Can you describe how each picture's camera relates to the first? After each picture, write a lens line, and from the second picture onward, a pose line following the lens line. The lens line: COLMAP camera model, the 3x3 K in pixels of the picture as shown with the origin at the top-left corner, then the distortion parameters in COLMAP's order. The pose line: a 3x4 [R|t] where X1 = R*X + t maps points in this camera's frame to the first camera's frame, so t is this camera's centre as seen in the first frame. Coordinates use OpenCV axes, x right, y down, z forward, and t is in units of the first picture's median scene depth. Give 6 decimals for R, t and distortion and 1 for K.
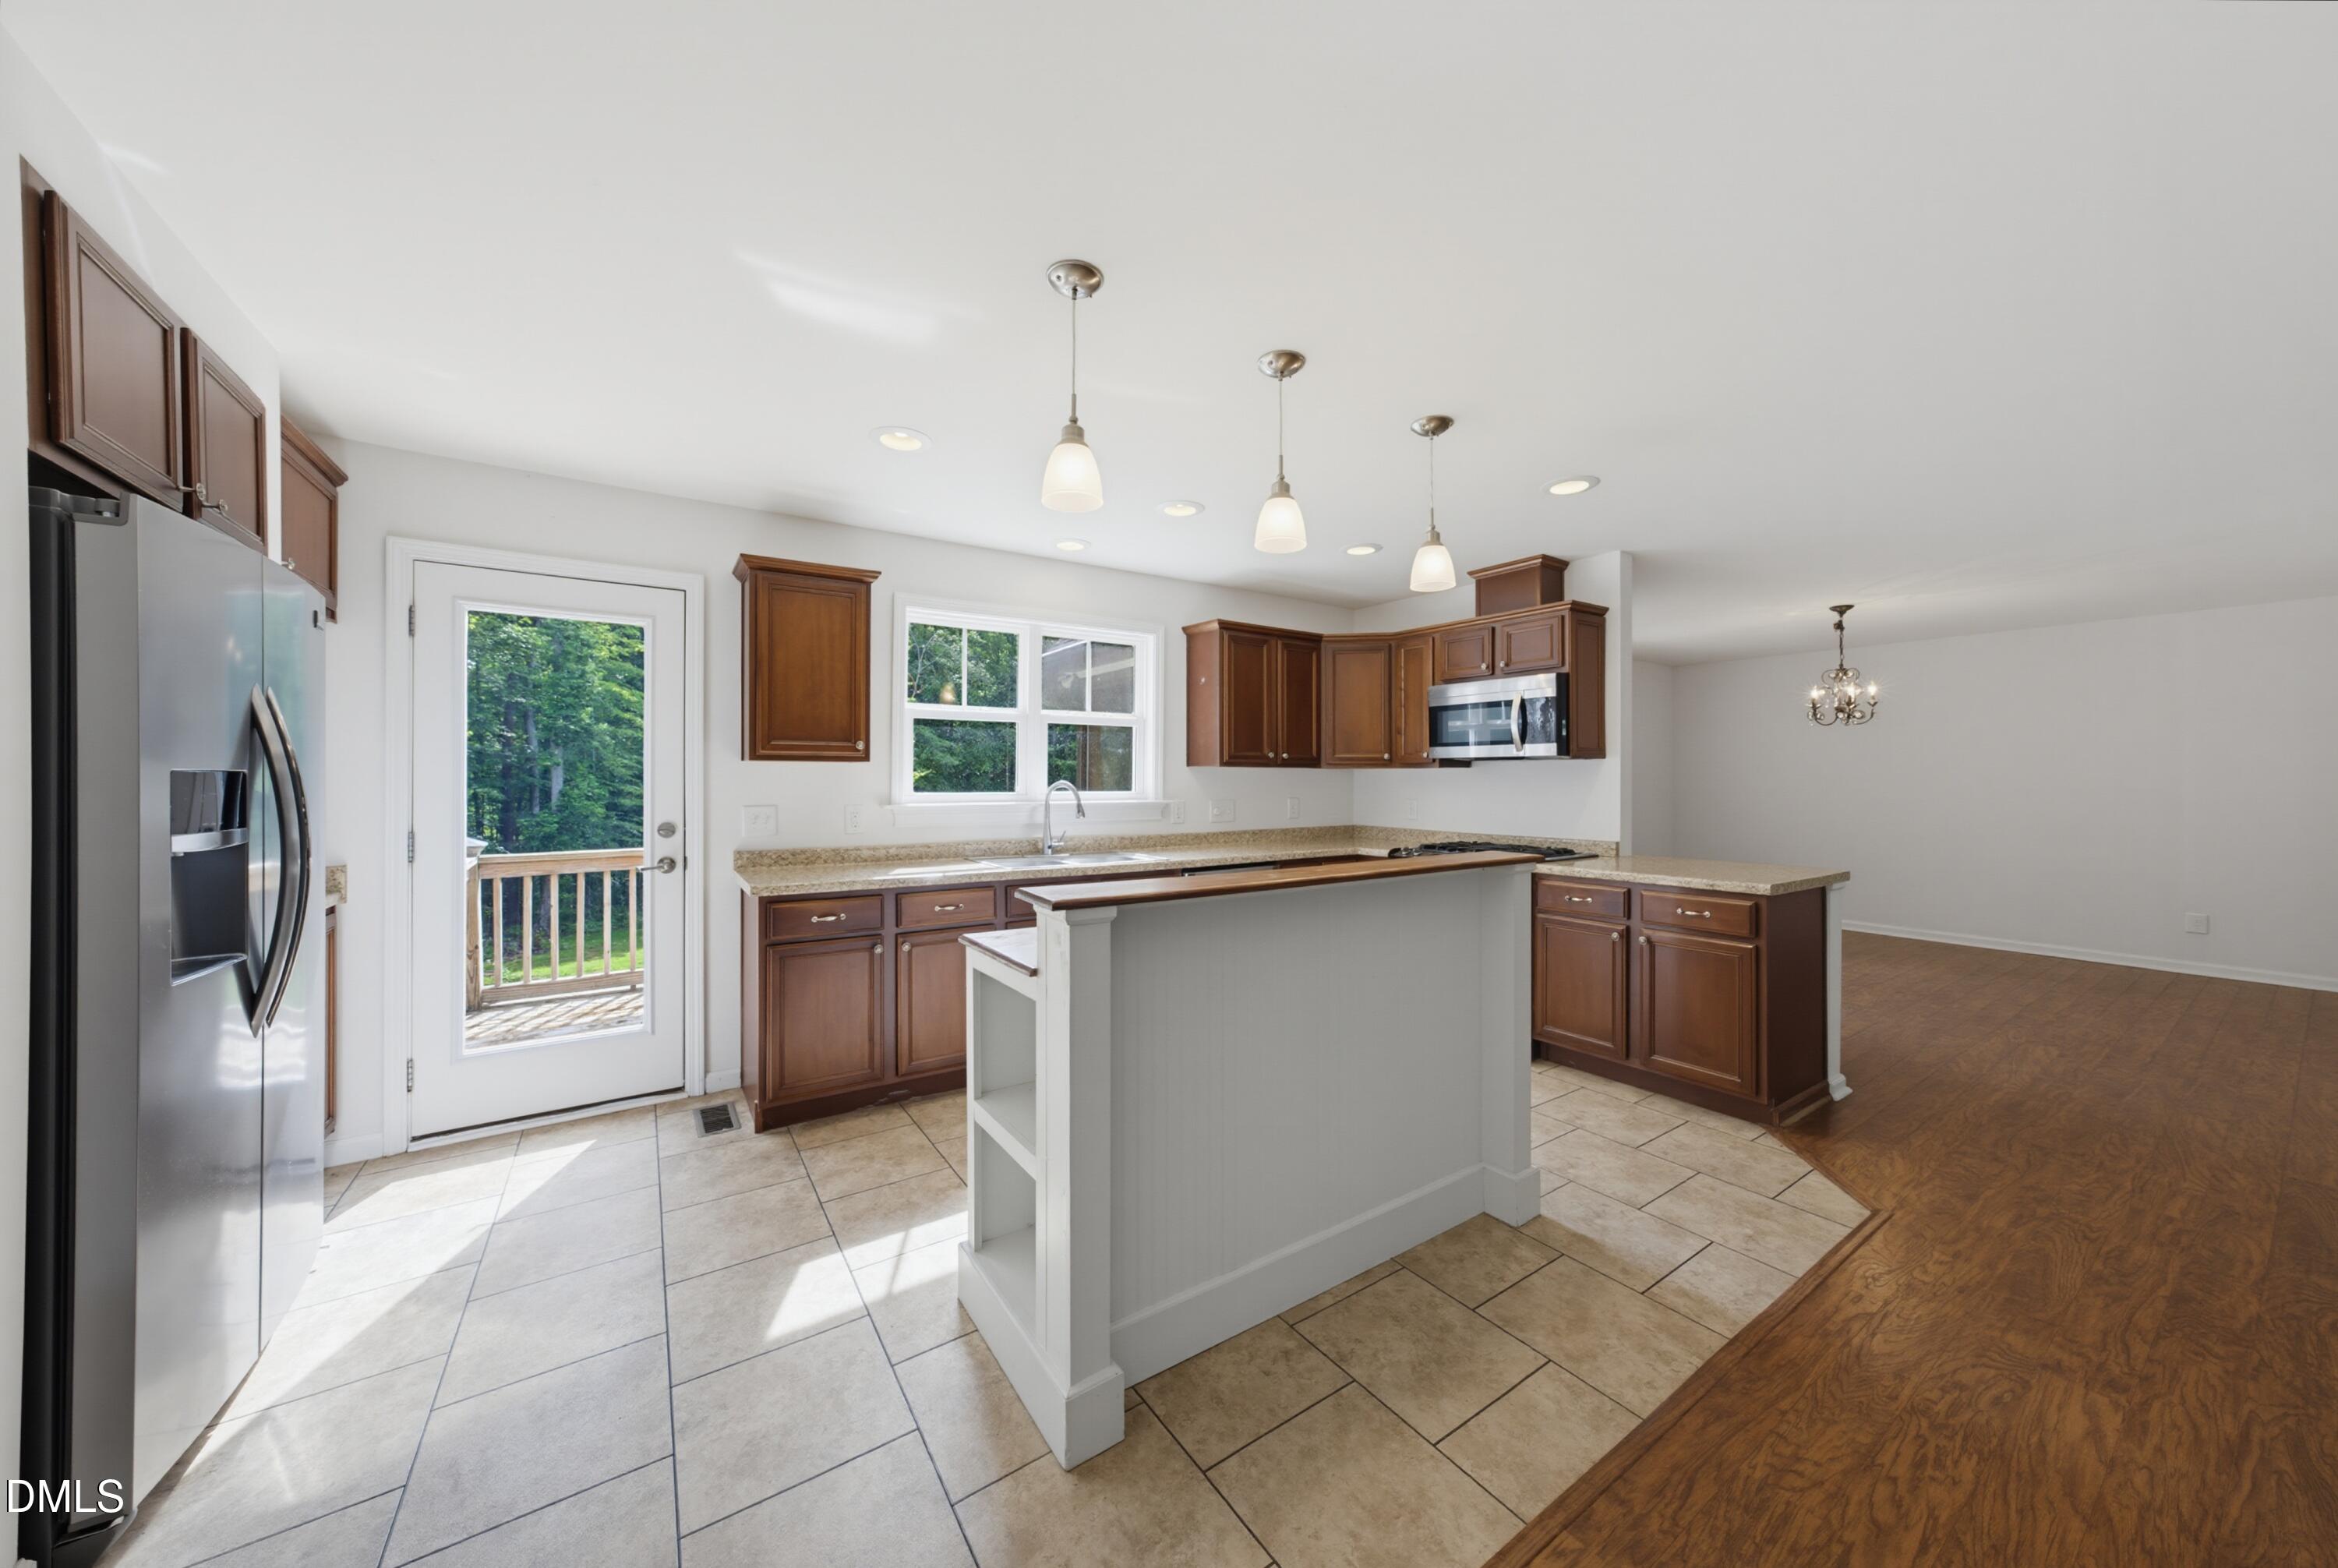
lens RADIAL K [[791.4, 0, 1162.4], [0, 791.4, 777.0], [0, 0, 1]] dist [-0.000870, -0.000004]
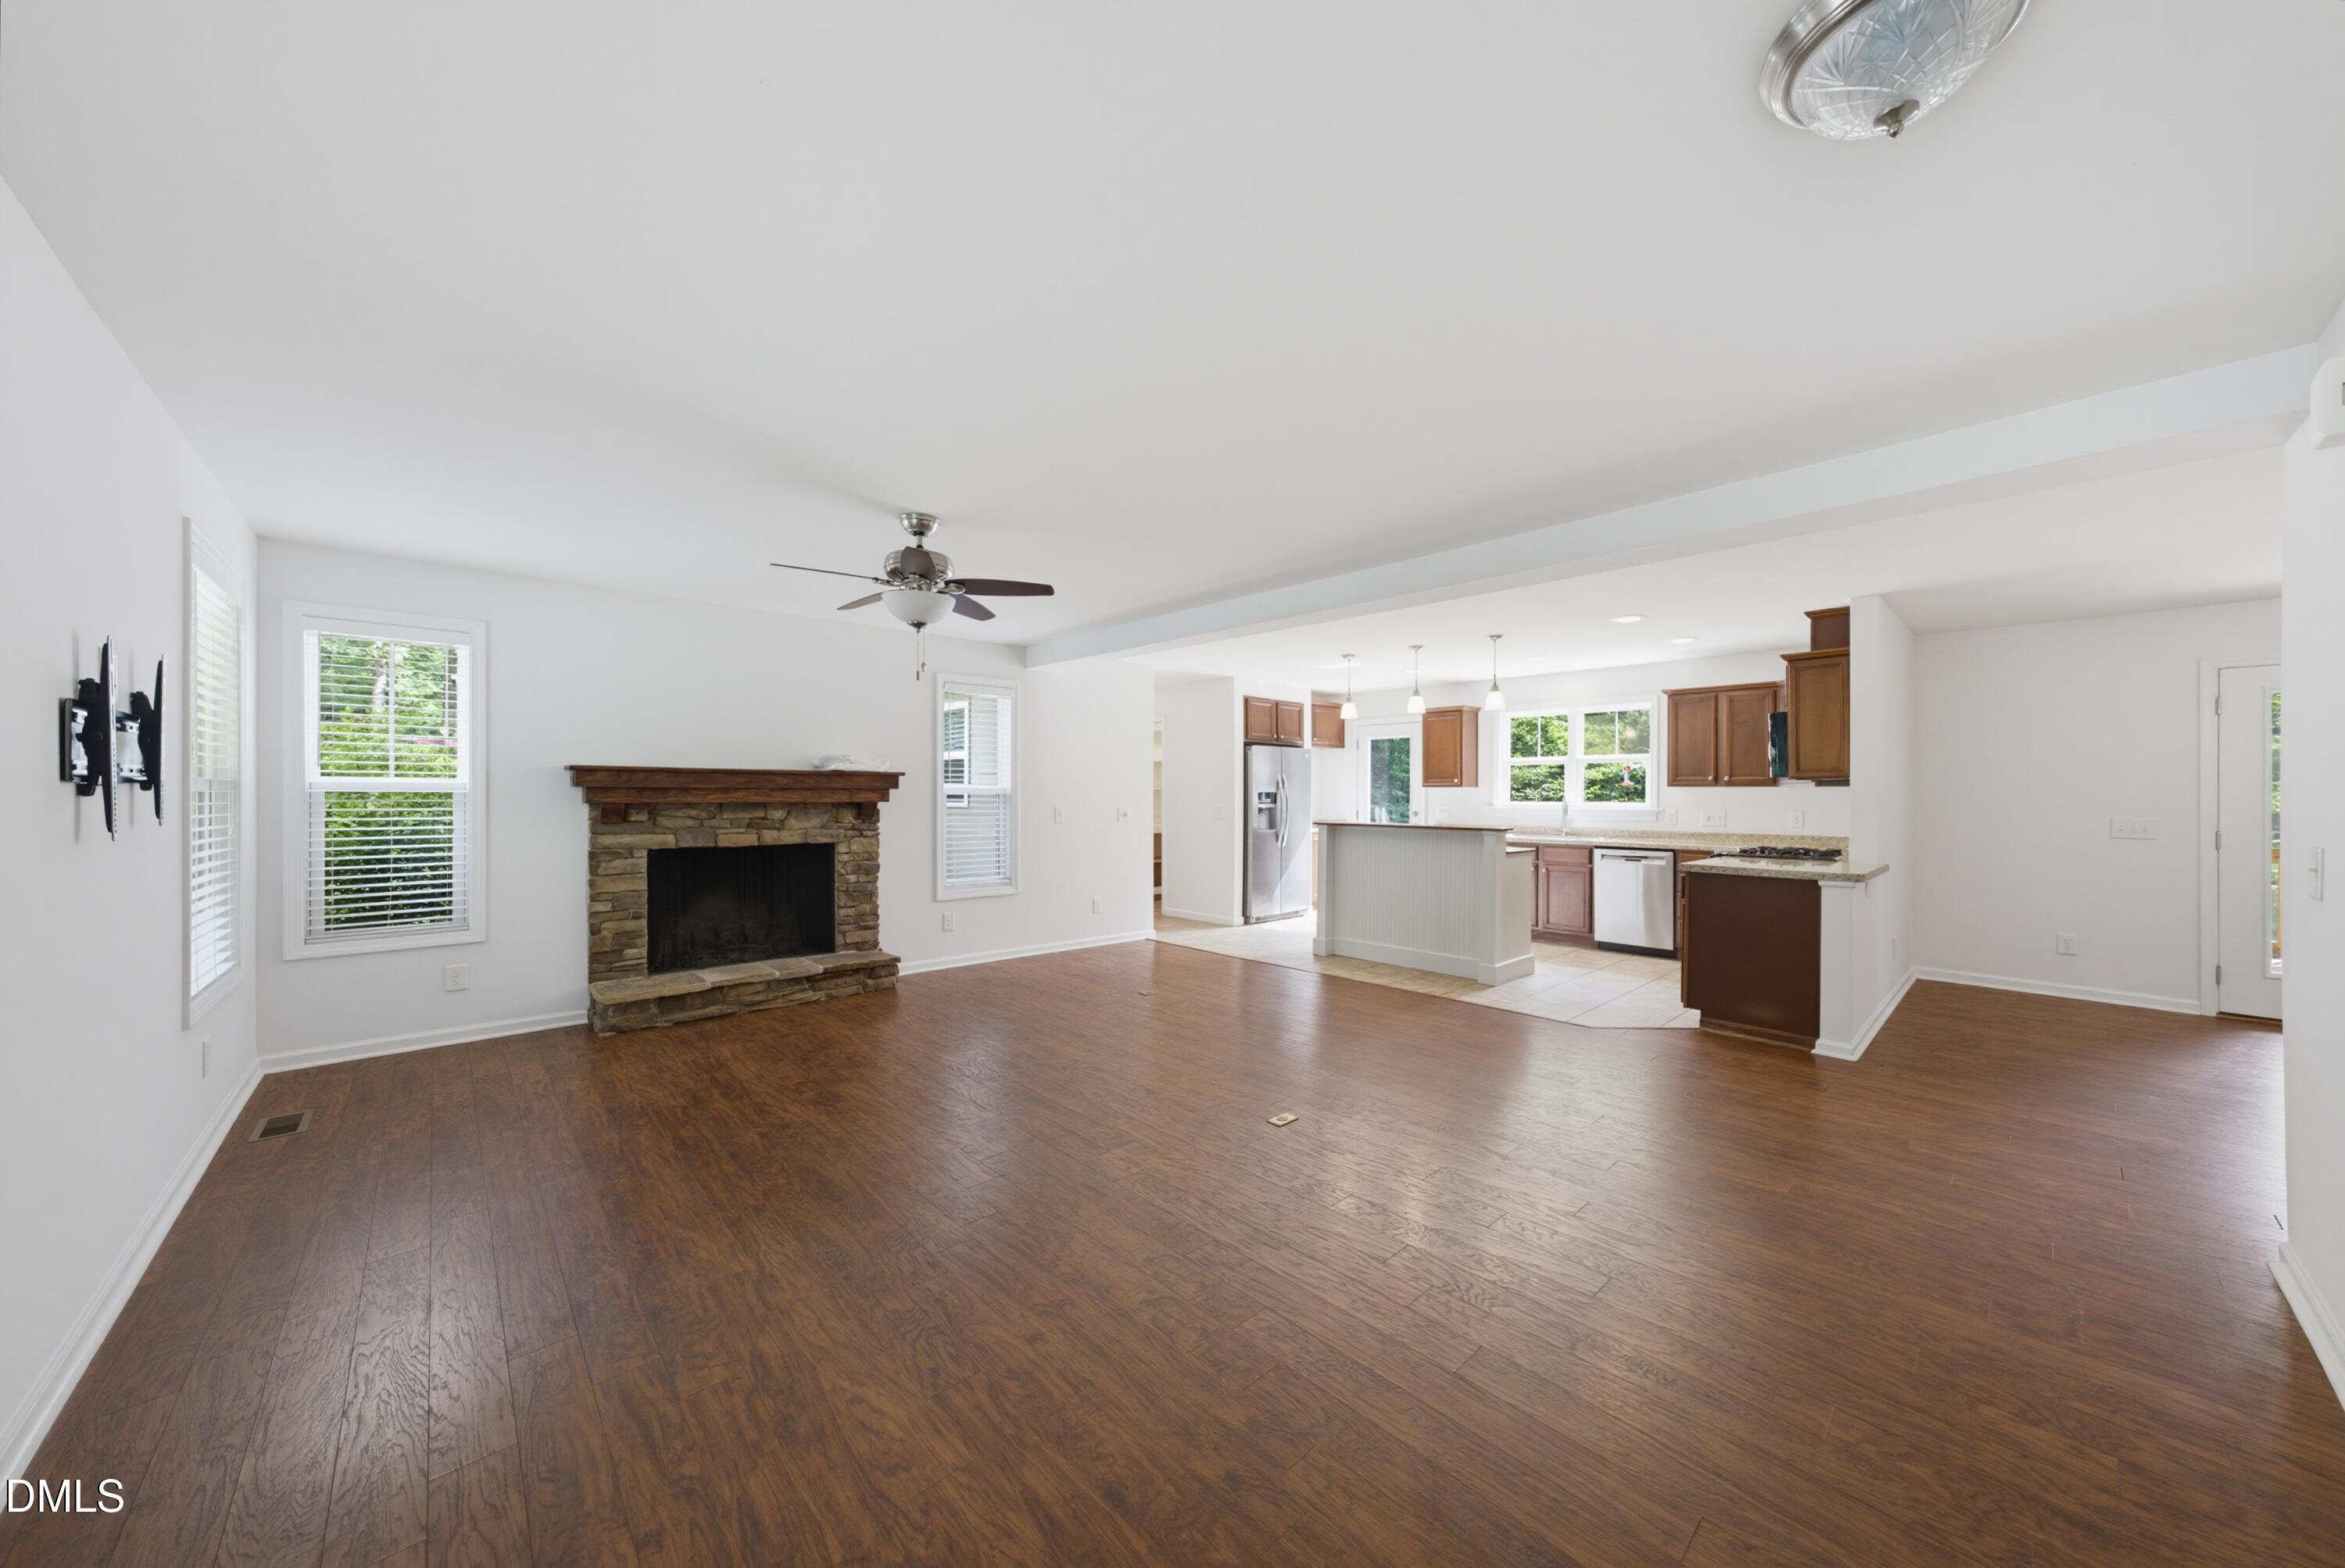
lens RADIAL K [[793.8, 0, 1165.9], [0, 793.8, 776.9], [0, 0, 1]] dist [-0.000870, -0.000004]
pose [[0.170217, -0.014281, -0.985303, 1.345281], [-0.005364, 0.999867, -0.015419, -0.005999], [0.985392, 0.007910, 0.170117, -0.202927]]
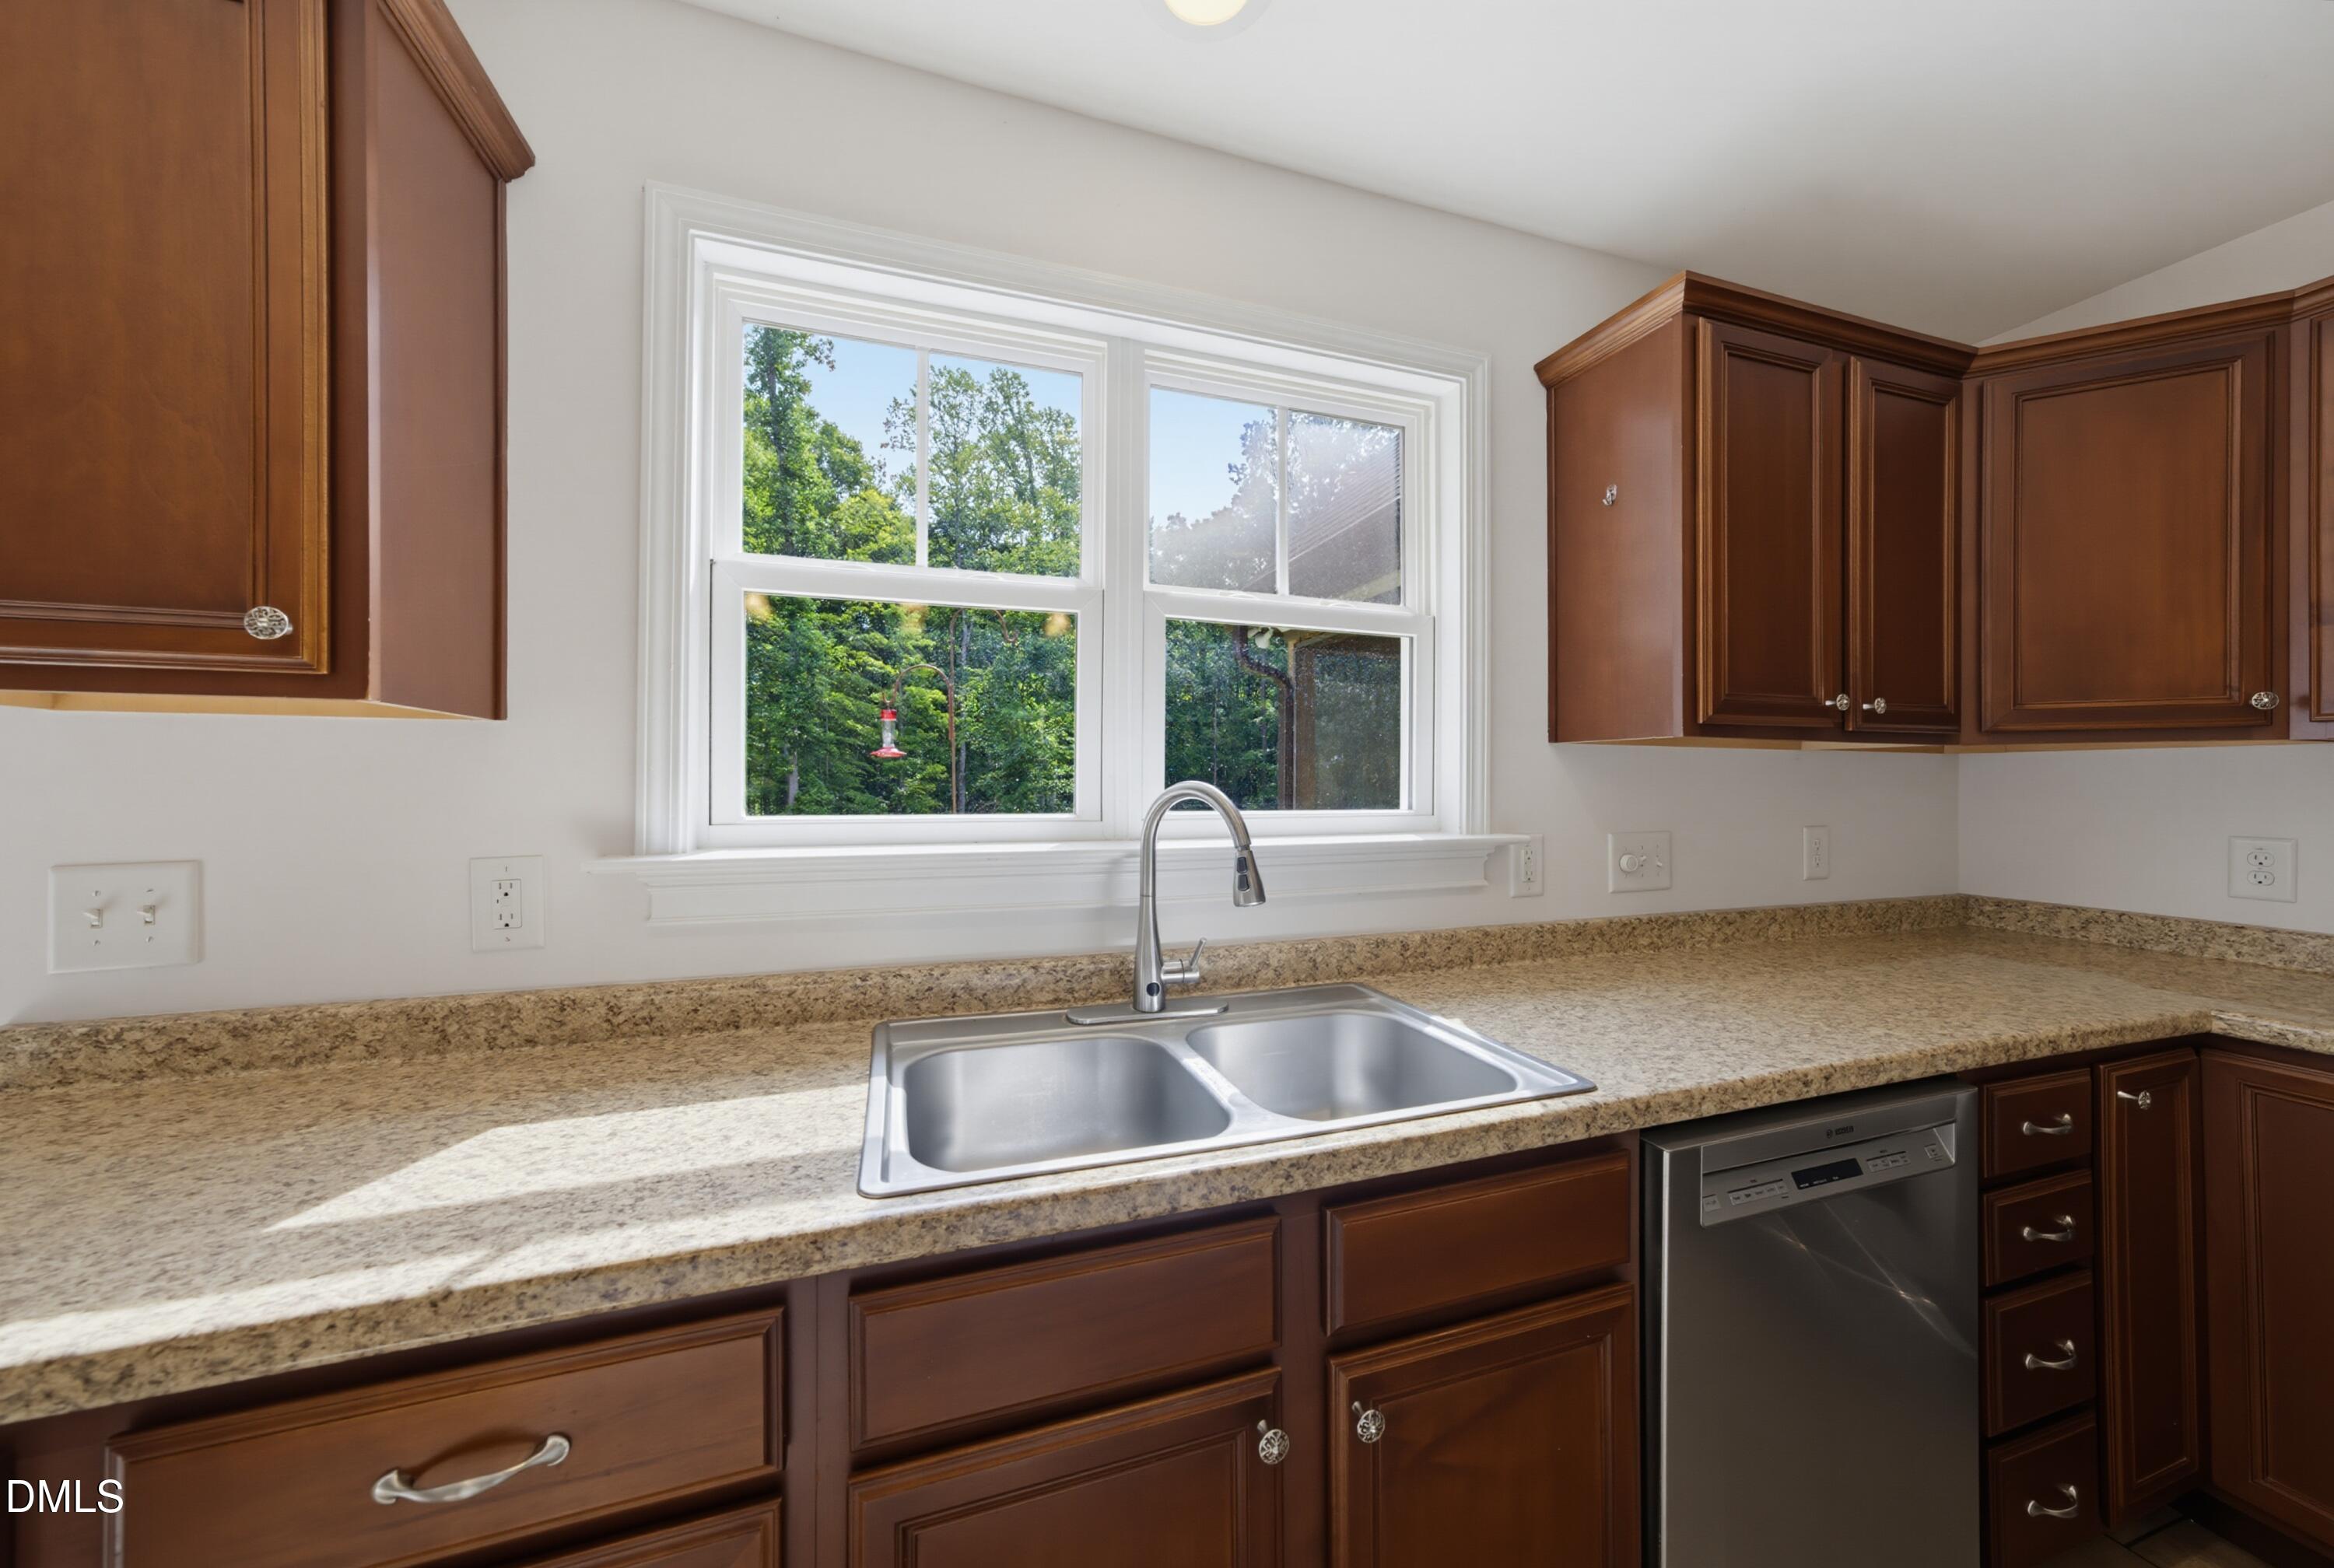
lens RADIAL K [[790.0, 0, 1160.4], [0, 790.0, 777.0], [0, 0, 1]] dist [-0.000870, -0.000004]
pose [[0.964009, -0.004070, -0.265838, -0.048602], [0.001960, 0.999964, -0.008204, 0.005516], [0.265862, 0.007388, 0.963983, 0.616981]]
